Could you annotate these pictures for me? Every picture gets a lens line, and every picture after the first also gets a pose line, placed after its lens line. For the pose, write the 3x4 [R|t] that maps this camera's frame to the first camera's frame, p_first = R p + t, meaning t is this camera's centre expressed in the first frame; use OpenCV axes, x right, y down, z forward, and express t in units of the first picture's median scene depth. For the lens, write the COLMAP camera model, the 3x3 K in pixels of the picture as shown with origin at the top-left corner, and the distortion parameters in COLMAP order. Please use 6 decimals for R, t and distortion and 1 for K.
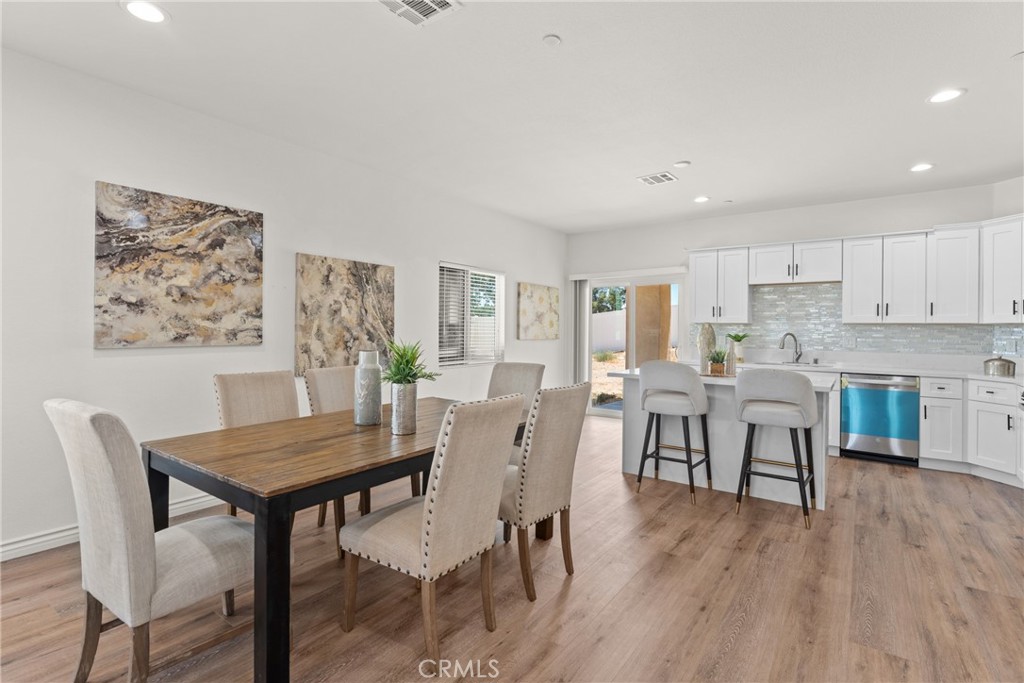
lens RADIAL K [[492.3, 0, 513.4], [0, 492.3, 334.4], [0, 0, 1]] dist [0.002175, 0.000391]
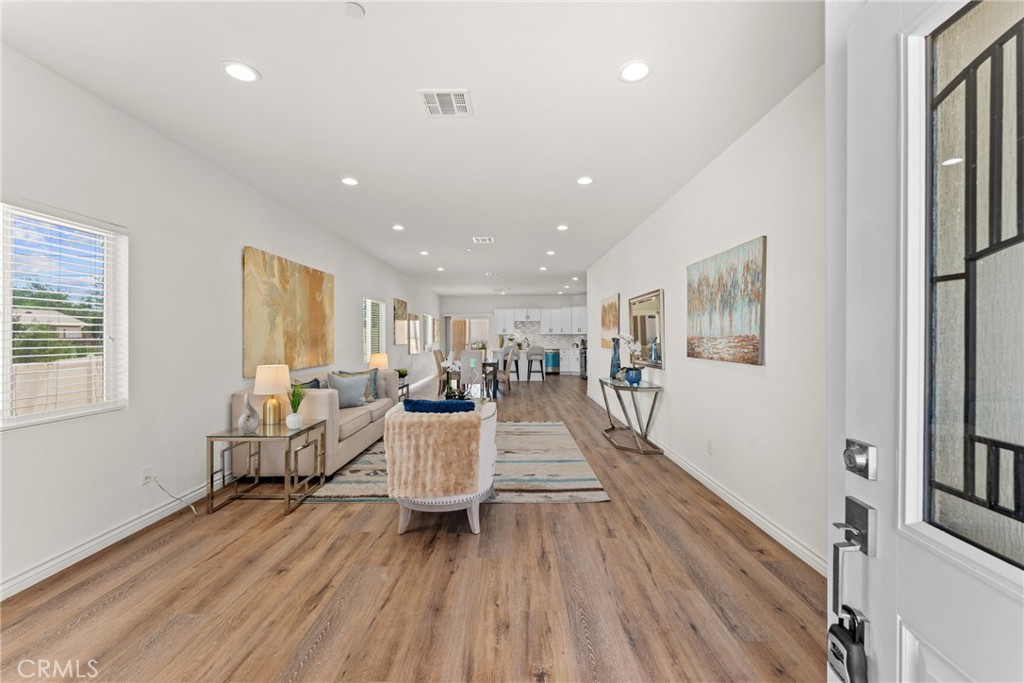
lens RADIAL K [[418.2, 0, 512.9], [0, 418.2, 339.0], [0, 0, 1]] dist [0.000392, -0.000139]
pose [[0.810717, -0.013232, 0.585288, -1.089117], [0.017384, 0.999848, -0.001476, 0.007138], [-0.585180, 0.011371, 0.810824, -1.116398]]
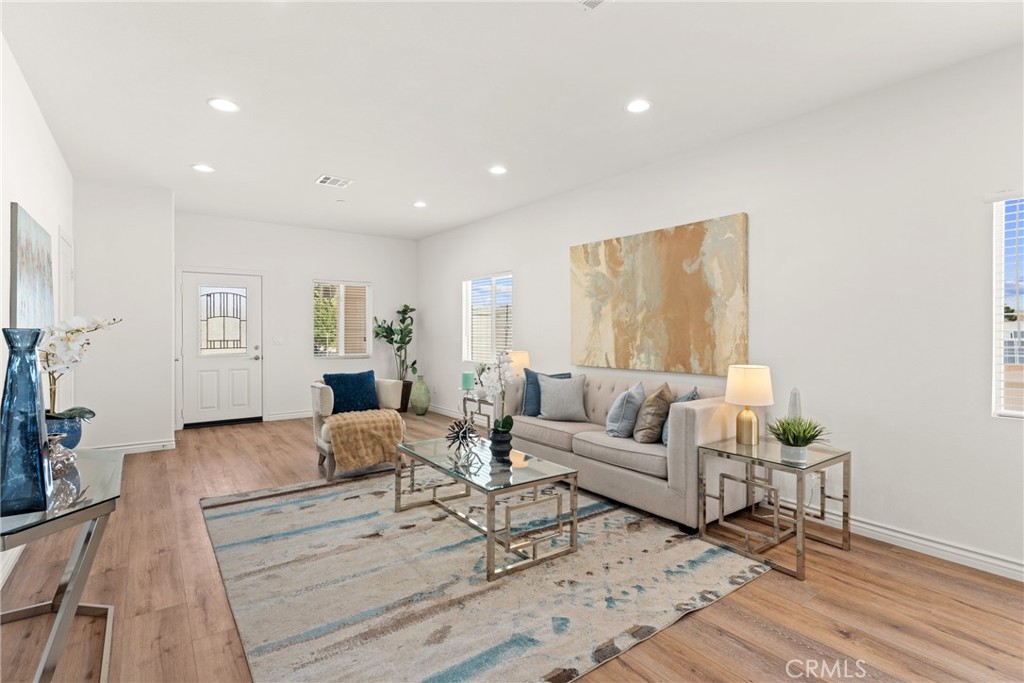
lens RADIAL K [[492.3, 0, 514.6], [0, 492.3, 333.7], [0, 0, 1]] dist [0.002175, 0.000391]
pose [[-0.309210, 0.001427, -0.950993, 2.406997], [-0.014658, 0.999873, 0.006266, -0.015571], [0.950881, 0.015877, -0.309150, 2.567051]]
